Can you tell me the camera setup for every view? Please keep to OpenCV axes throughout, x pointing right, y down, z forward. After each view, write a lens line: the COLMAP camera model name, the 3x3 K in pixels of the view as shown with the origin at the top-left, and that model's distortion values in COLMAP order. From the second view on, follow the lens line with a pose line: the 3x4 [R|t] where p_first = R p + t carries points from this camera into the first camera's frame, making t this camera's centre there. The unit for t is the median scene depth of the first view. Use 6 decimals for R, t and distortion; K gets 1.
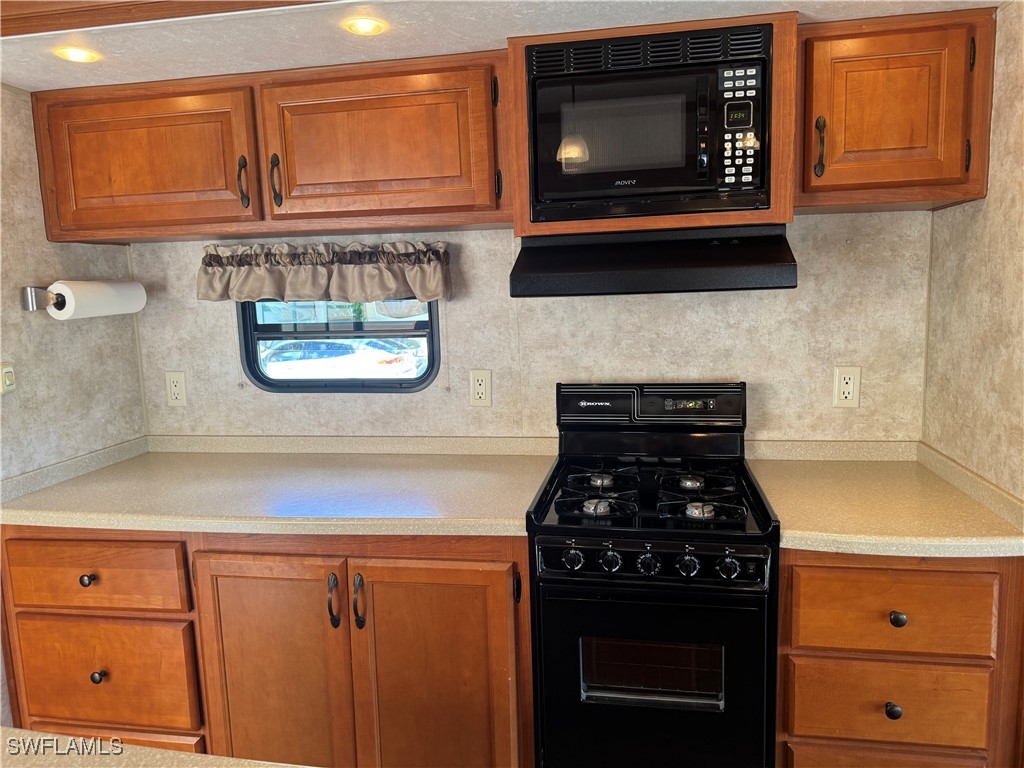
lens RADIAL K [[731.2, 0, 515.0], [0, 731.2, 378.2], [0, 0, 1]] dist [0.004573, -0.007068]
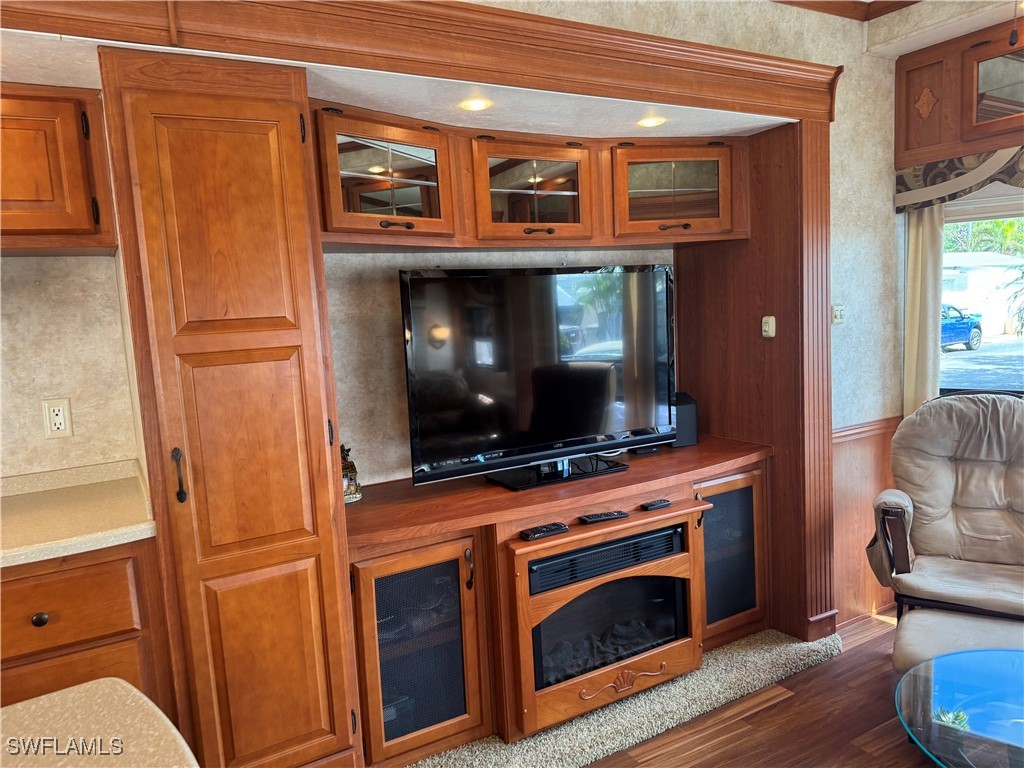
lens RADIAL K [[731.2, 0, 515.8], [0, 731.2, 385.6], [0, 0, 1]] dist [0.004573, -0.007068]
pose [[0.763572, -0.086198, 0.639944, 0.291002], [0.115969, 0.993242, -0.004586, 0.047827], [-0.635224, 0.077715, 0.768408, -0.252598]]
